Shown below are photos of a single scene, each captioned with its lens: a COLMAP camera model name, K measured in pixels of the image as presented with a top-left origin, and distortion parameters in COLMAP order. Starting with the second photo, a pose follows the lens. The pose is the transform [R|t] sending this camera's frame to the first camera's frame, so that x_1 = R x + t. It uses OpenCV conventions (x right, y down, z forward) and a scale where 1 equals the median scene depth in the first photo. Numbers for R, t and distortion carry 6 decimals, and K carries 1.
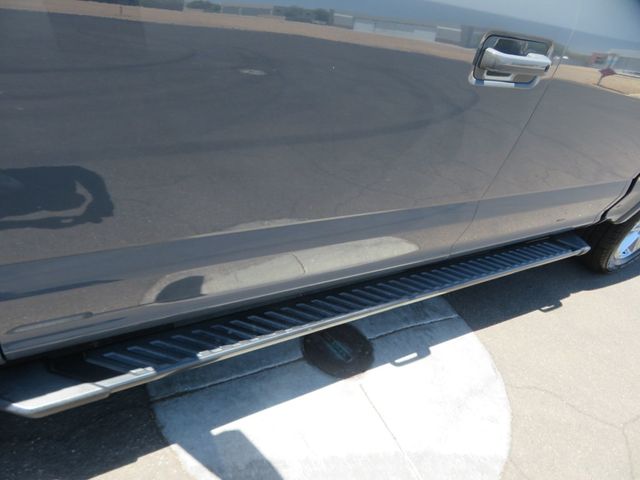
lens RADIAL K [[449.0, 0, 320.0], [0, 449.0, 240.0], [0, 0, 1]] dist [-0.006487, -0.005724]
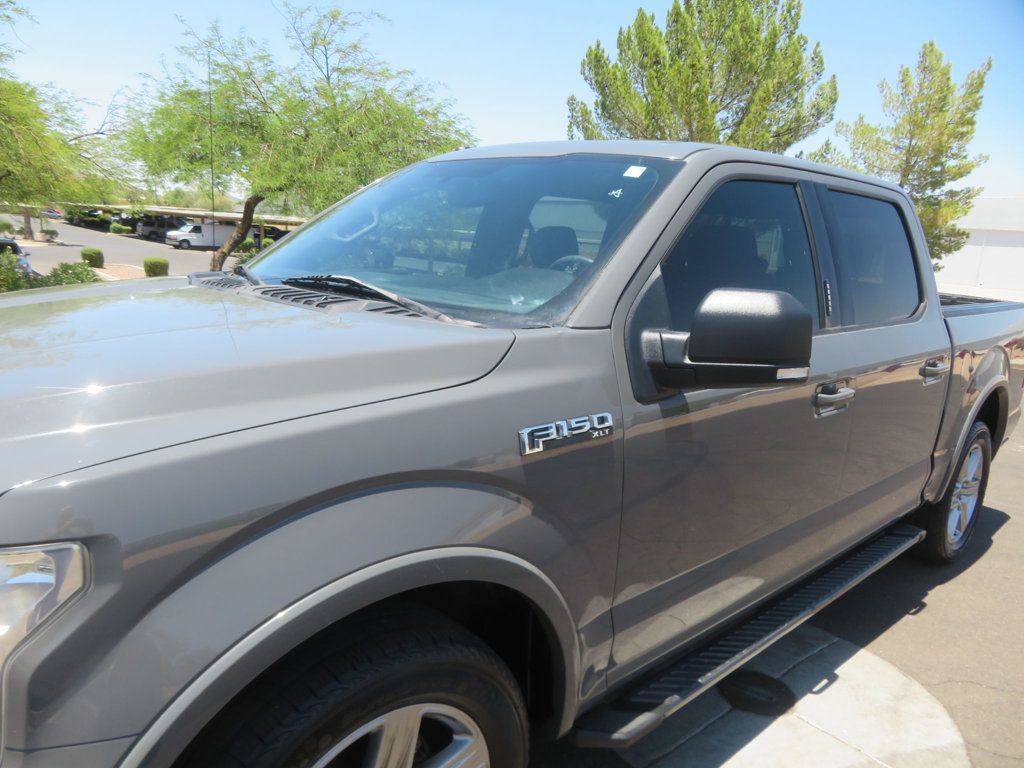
lens RADIAL K [[718.5, 0, 512.0], [0, 718.5, 384.0], [0, 0, 1]] dist [-0.006487, -0.005724]
pose [[0.960079, -0.229344, 0.160154, -0.520715], [0.274064, 0.885846, -0.374386, 0.081552], [-0.056009, 0.403333, 0.913338, -0.603710]]
